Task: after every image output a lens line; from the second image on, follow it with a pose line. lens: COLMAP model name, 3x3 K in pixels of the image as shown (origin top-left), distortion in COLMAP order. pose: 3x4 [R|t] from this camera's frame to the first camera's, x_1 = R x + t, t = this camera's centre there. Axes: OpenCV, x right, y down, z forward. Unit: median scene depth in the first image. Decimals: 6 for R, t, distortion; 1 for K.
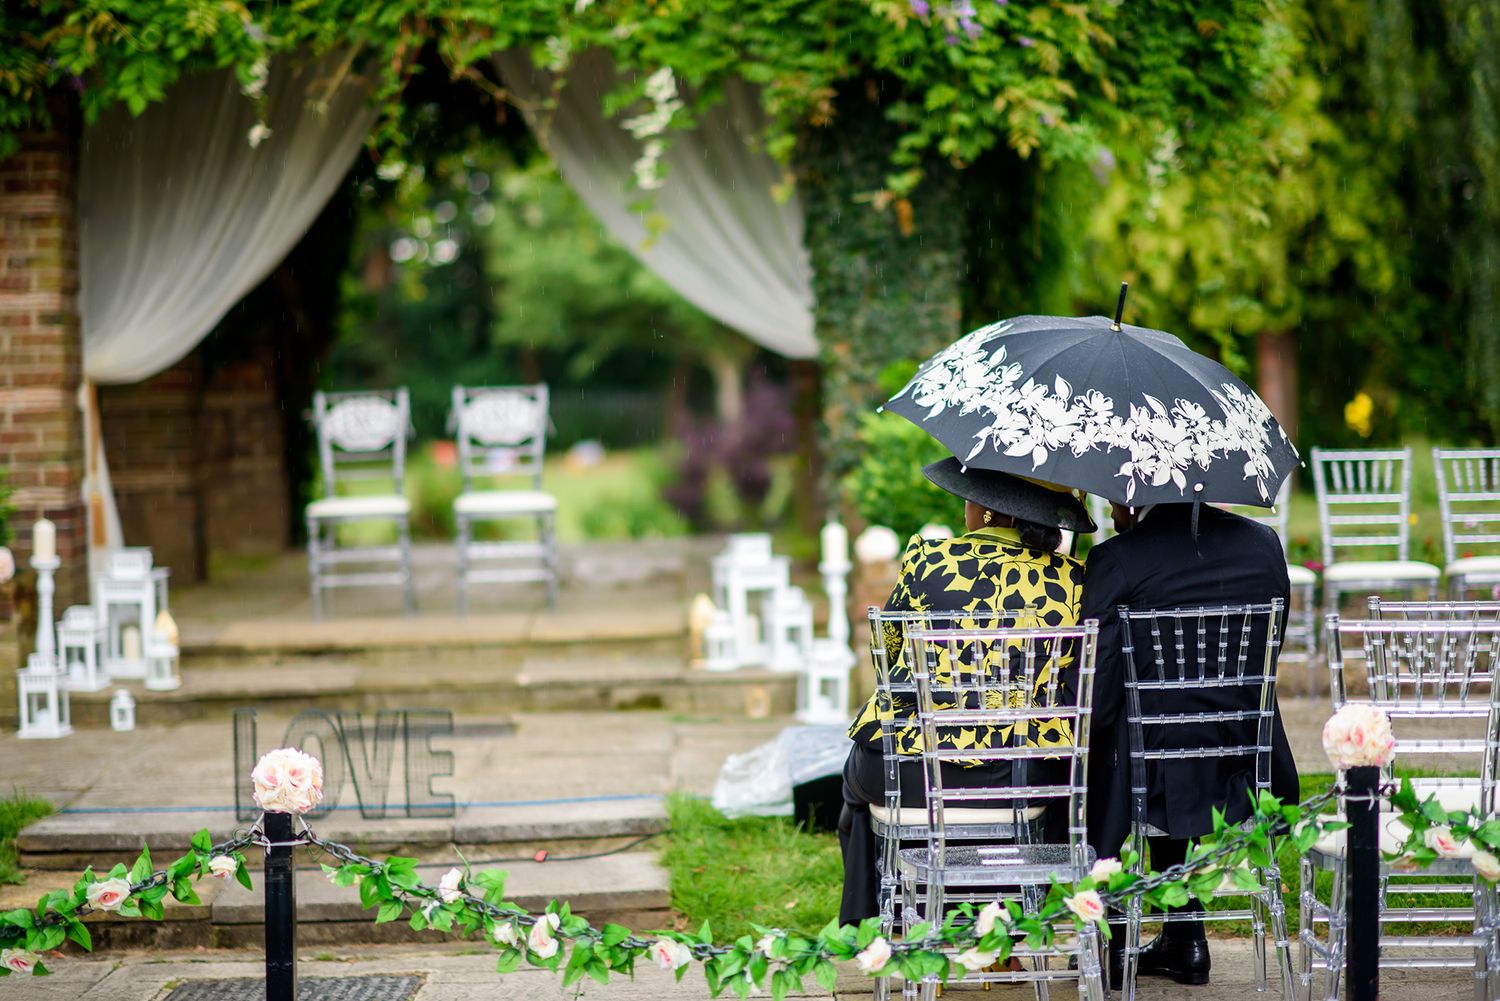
lens RADIAL K [[3557.9, 0, 750.0], [0, 3557.9, 500.5], [0, 0, 1]] dist [-0.131371, 0.104445]
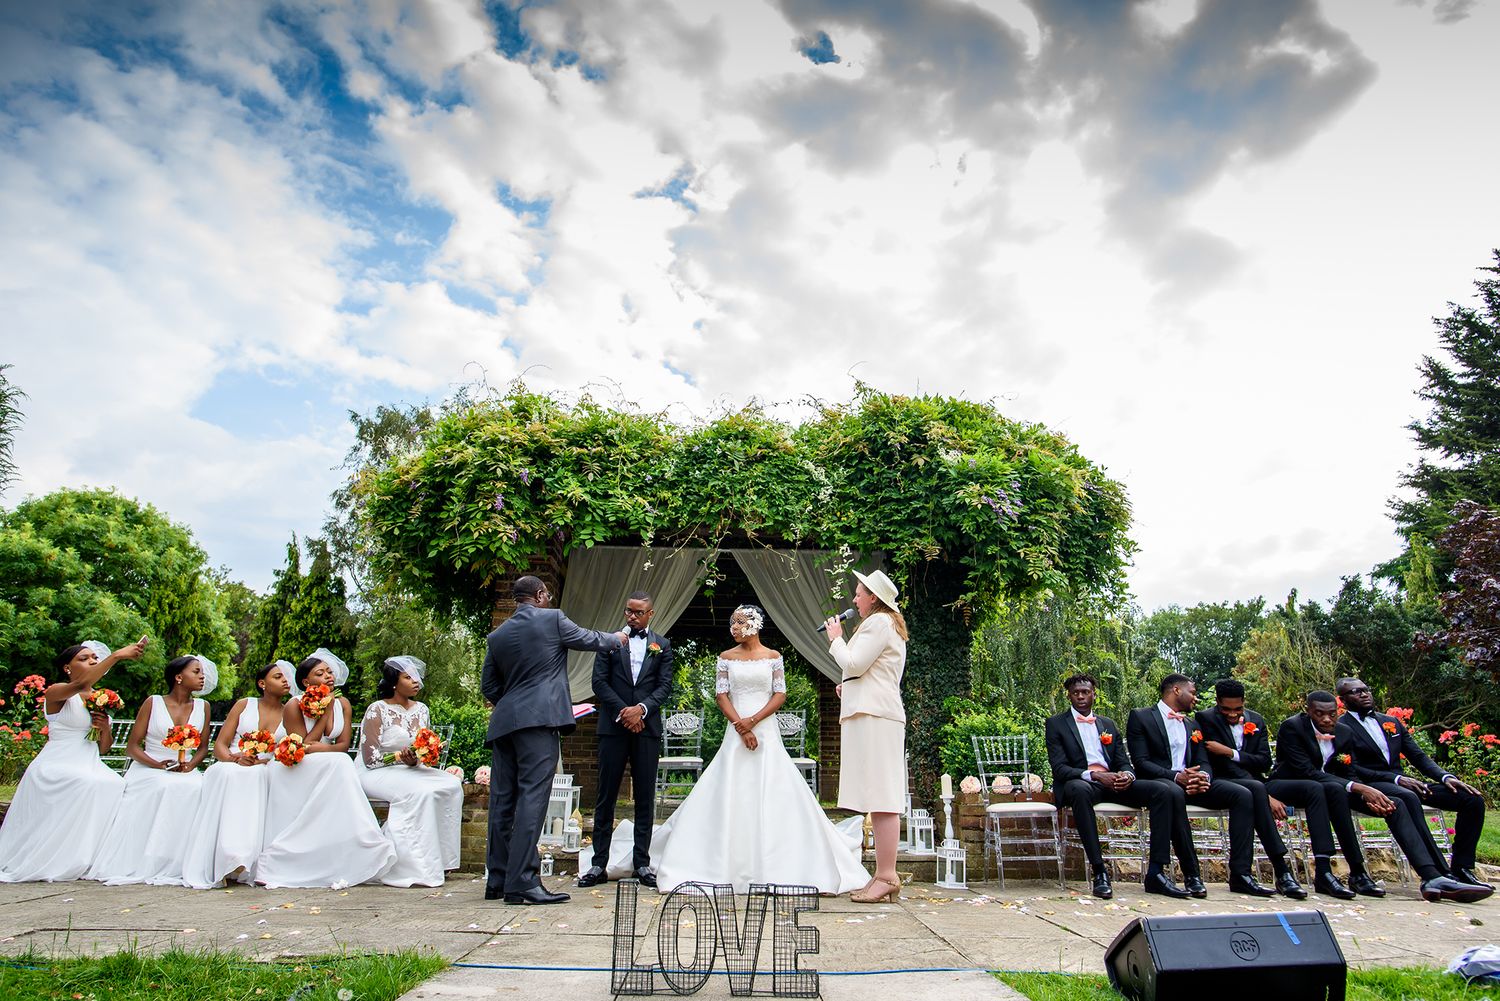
lens RADIAL K [[866.5, 0, 750.0], [0, 866.5, 500.5], [0, 0, 1]] dist [-0.001813, -0.000024]
pose [[0.999244, 0.038374, -0.006175, -0.078931], [-0.038223, 0.941343, -0.335279, 0.027675], [-0.007053, 0.335262, 0.942098, 0.522257]]
